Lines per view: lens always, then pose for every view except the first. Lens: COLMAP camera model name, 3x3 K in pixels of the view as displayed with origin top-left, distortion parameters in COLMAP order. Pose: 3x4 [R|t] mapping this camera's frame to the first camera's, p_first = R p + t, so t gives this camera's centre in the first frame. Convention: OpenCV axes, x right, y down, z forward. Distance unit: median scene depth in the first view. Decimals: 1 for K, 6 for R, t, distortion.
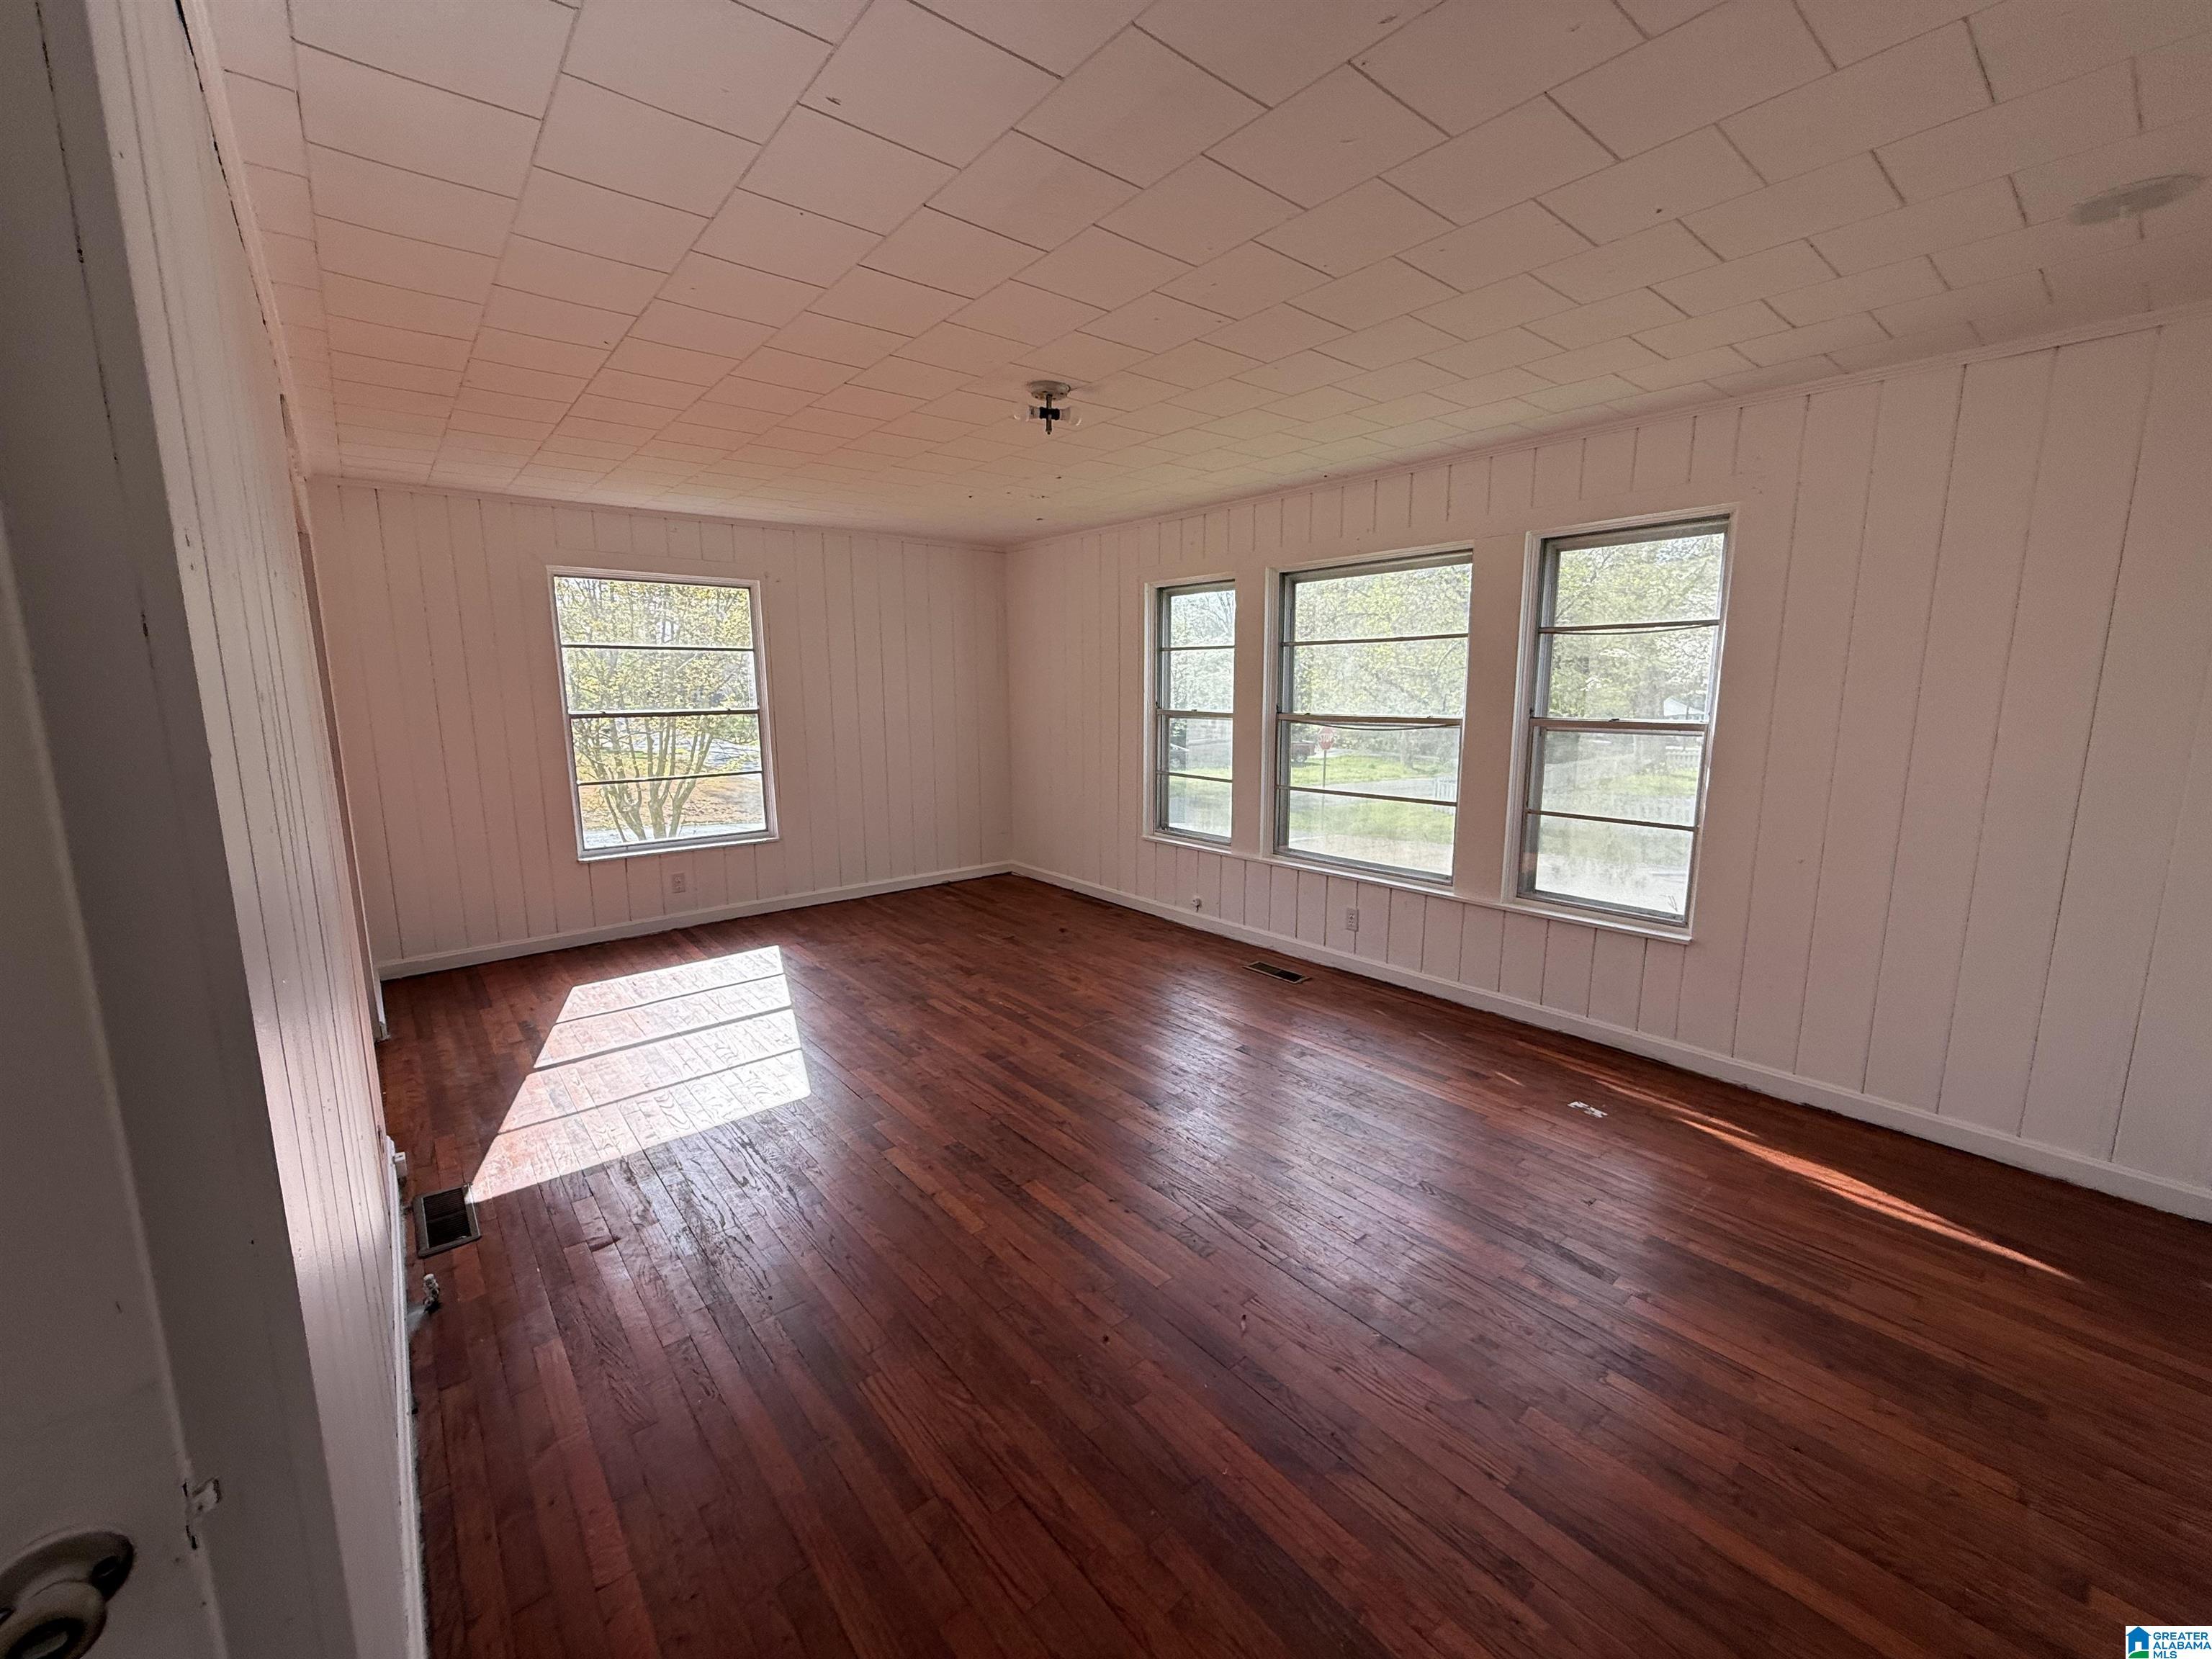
lens RADIAL K [[882.4, 0, 1107.2], [0, 882.4, 830.7], [0, 0, 1]] dist [-0.001246, -0.001195]
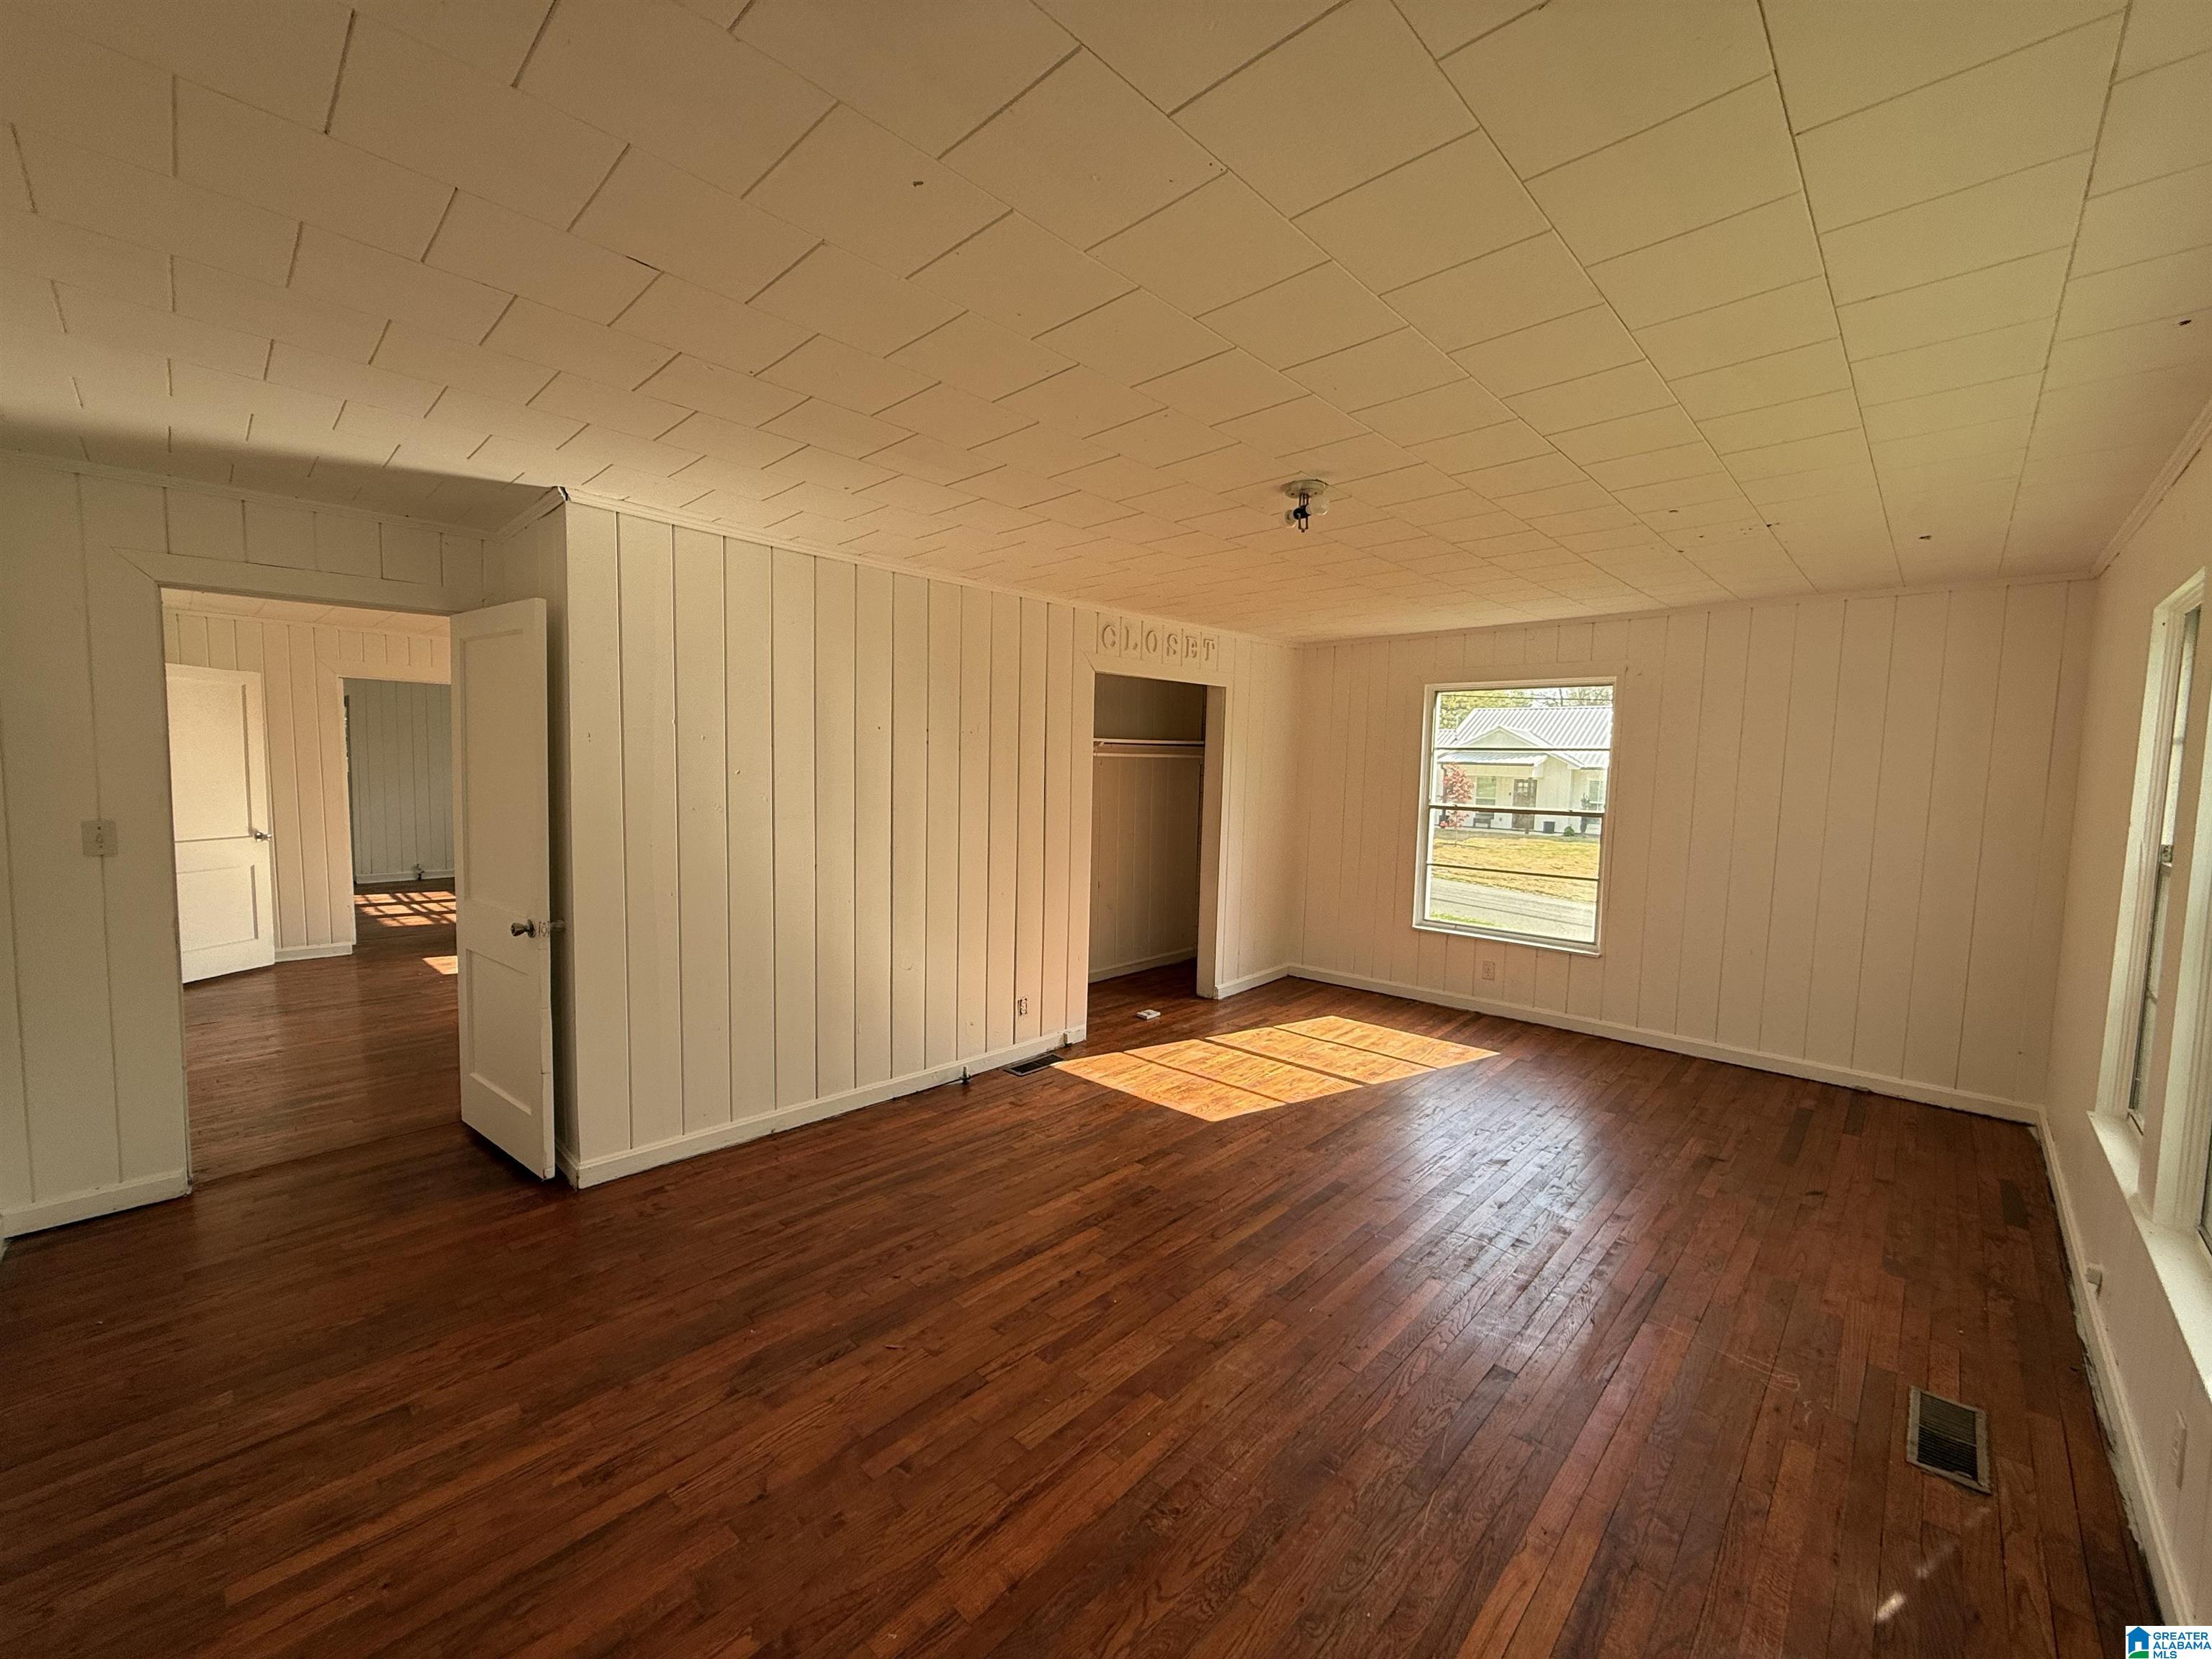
lens RADIAL K [[882.4, 0, 1101.7], [0, 882.4, 834.1], [0, 0, 1]] dist [-0.001246, -0.001195]
pose [[0.108245, 0.084200, -0.990552, 0.546787], [-0.188668, 0.980038, 0.062689, -0.087536], [0.976057, 0.180099, 0.121970, 0.441641]]
